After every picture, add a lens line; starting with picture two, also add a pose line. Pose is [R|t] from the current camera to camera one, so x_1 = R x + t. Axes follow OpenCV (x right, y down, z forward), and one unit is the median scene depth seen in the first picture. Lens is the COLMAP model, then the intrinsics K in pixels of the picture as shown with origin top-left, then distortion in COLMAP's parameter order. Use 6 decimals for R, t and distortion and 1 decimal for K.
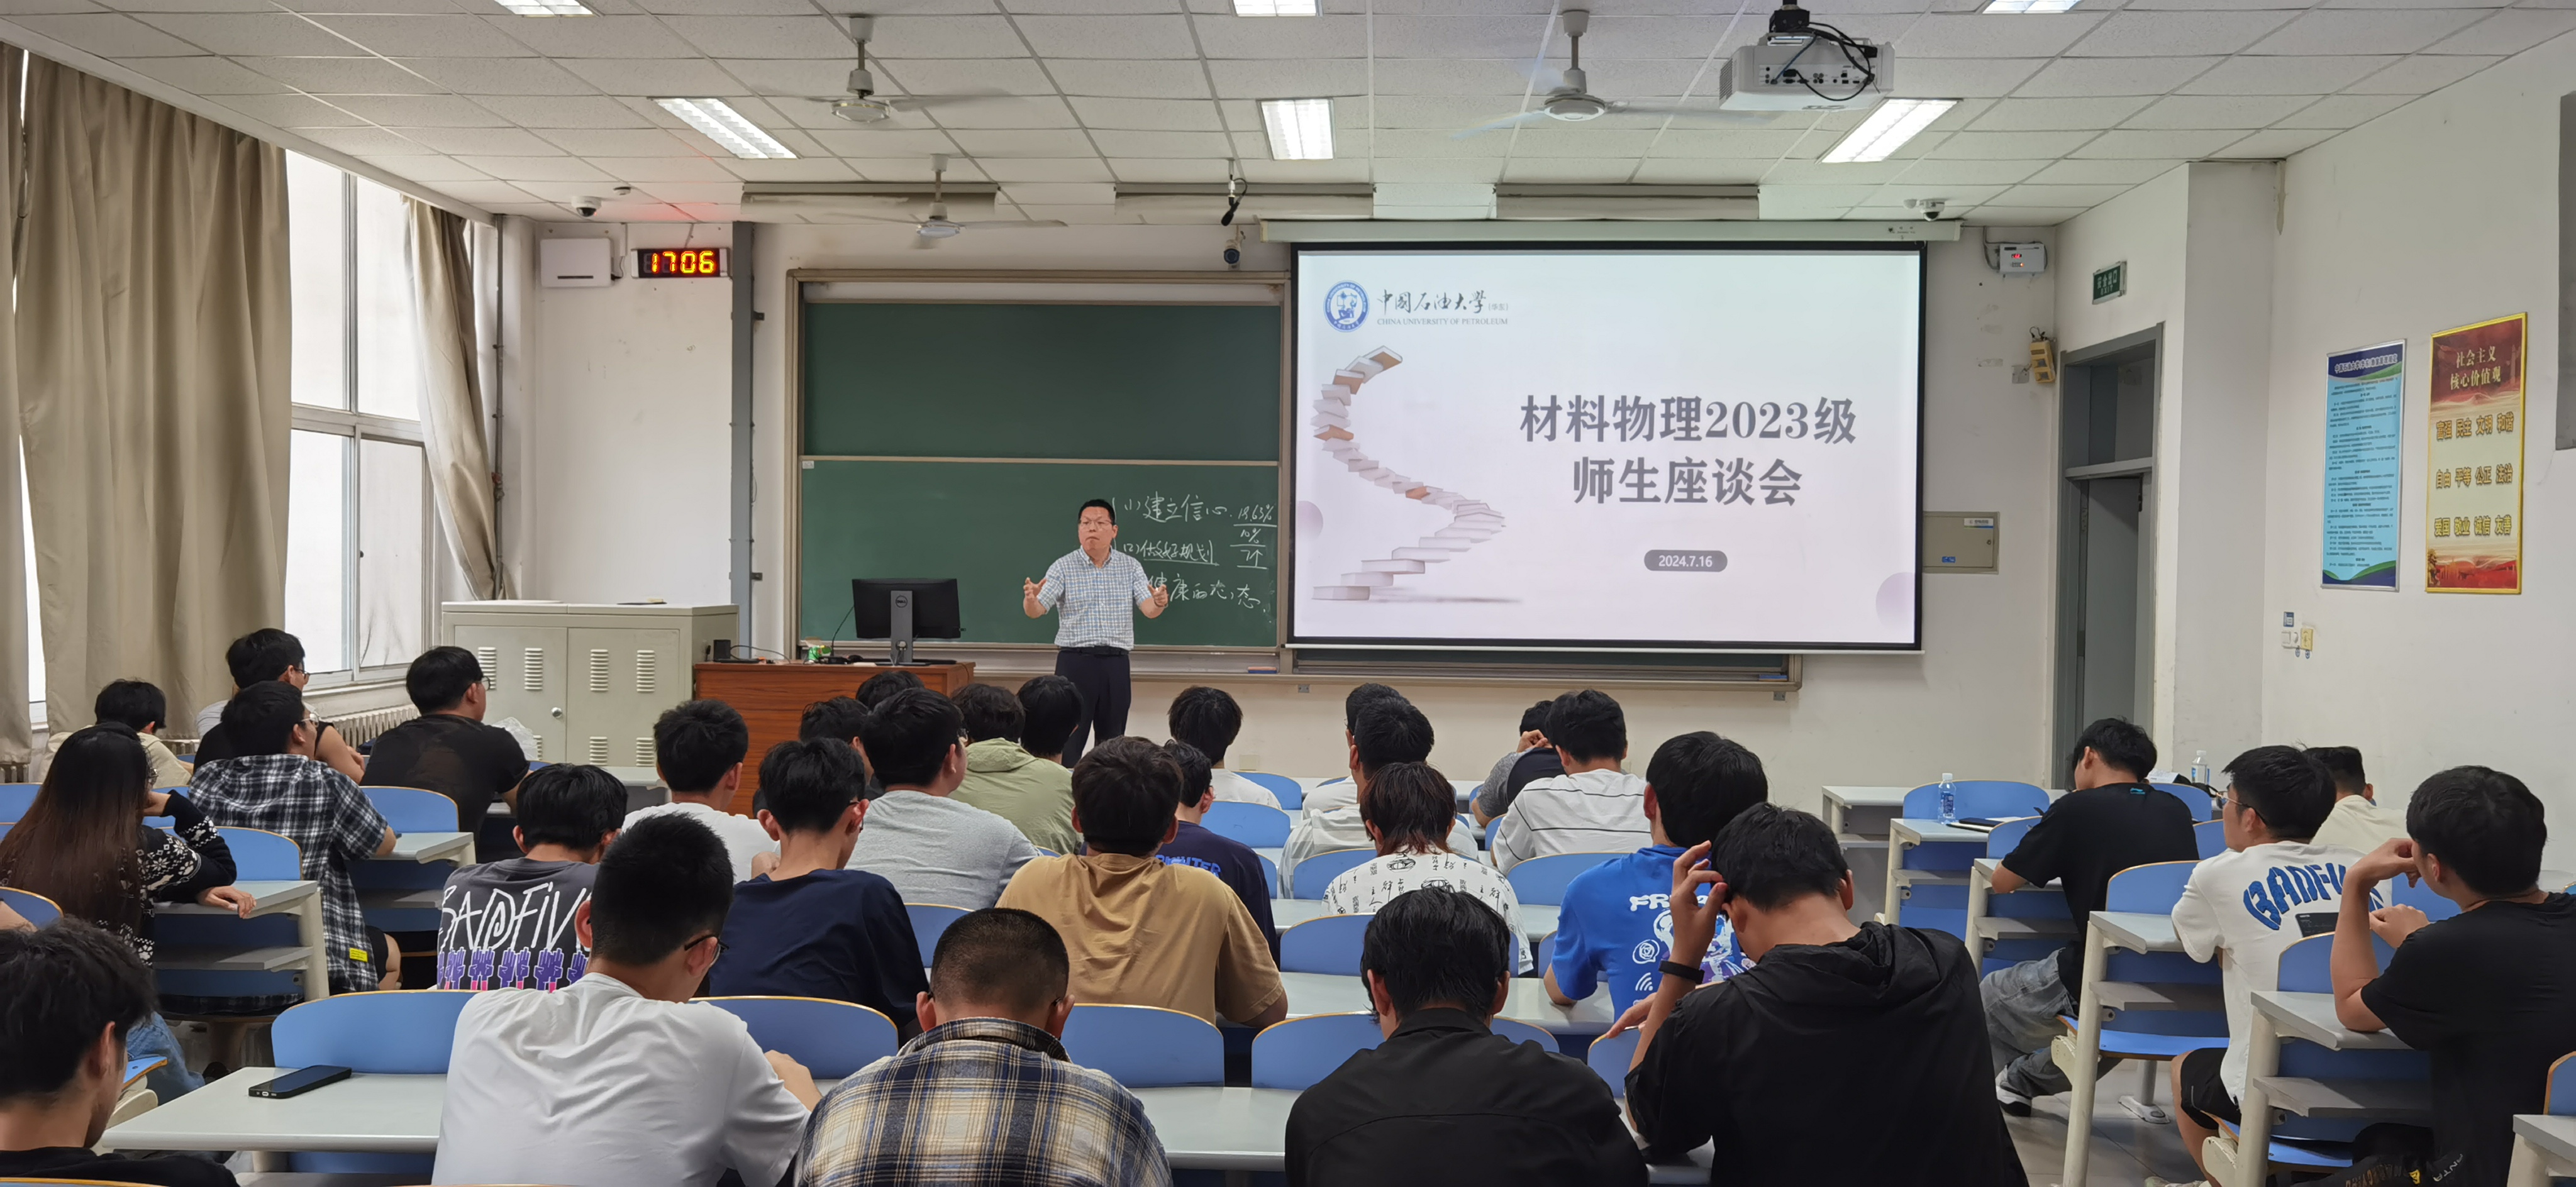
lens RADIAL K [[2104.8, 0, 1289.2], [0, 2104.8, 623.9], [0, 0, 1]] dist [0.008154, 0.016000]
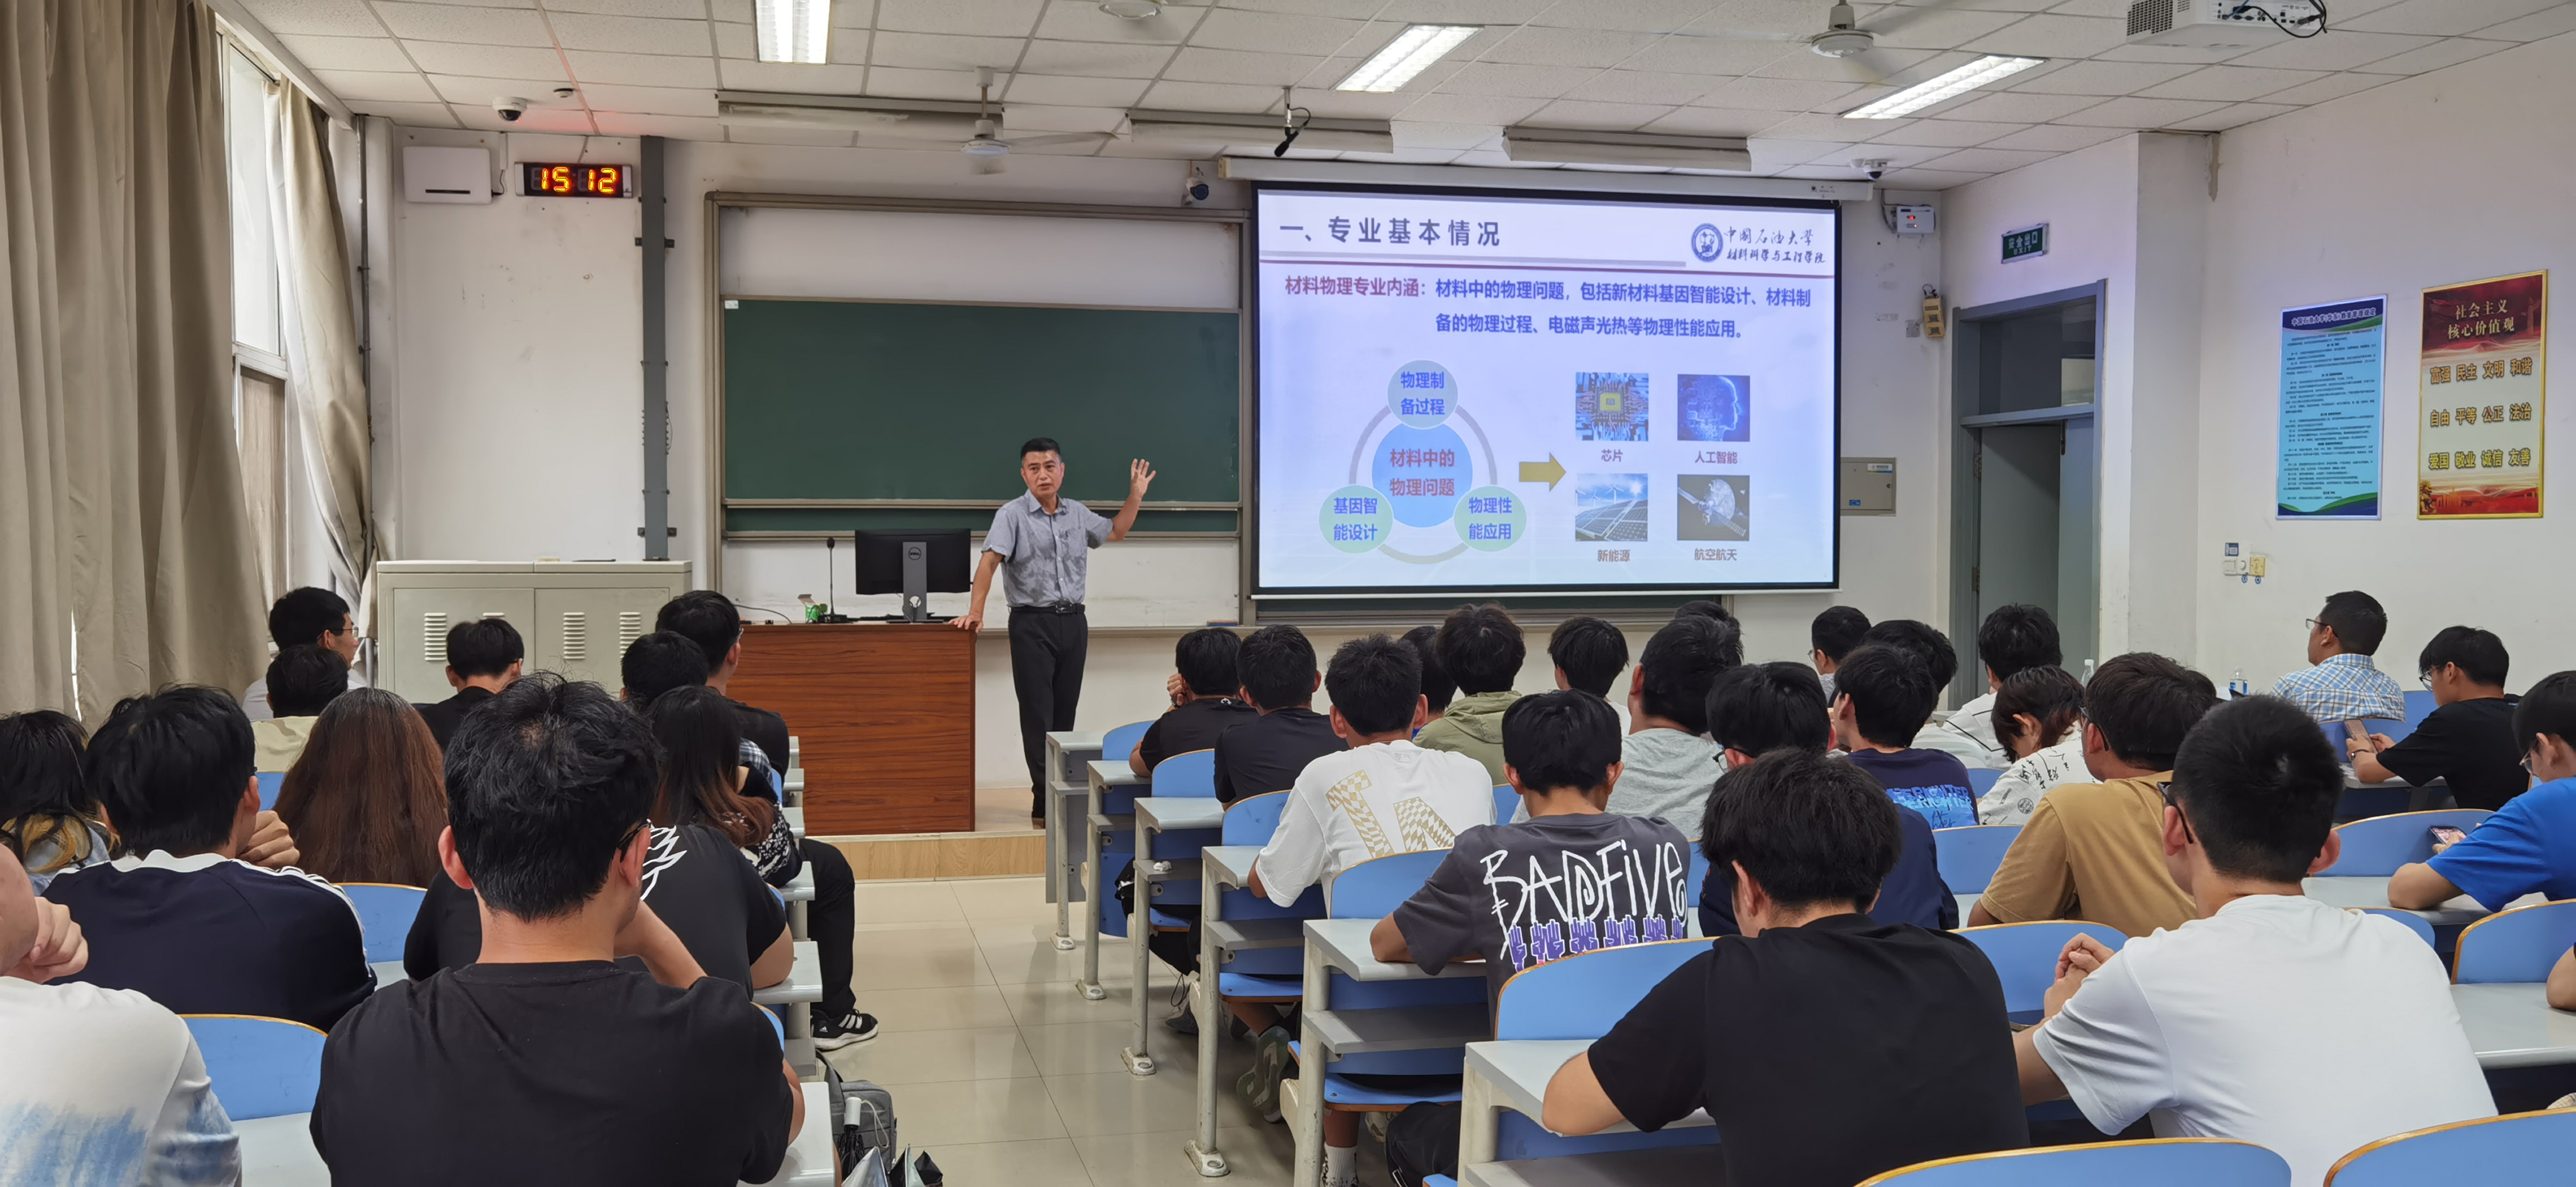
lens RADIAL K [[2104.8, 0, 1289.2], [0, 2104.8, 623.9], [0, 0, 1]] dist [0.008154, 0.016000]
pose [[0.959490, -0.023530, 0.280759, -0.265147], [0.020017, 0.999681, 0.015373, 0.008537], [-0.281032, -0.009130, 0.959655, 0.063687]]
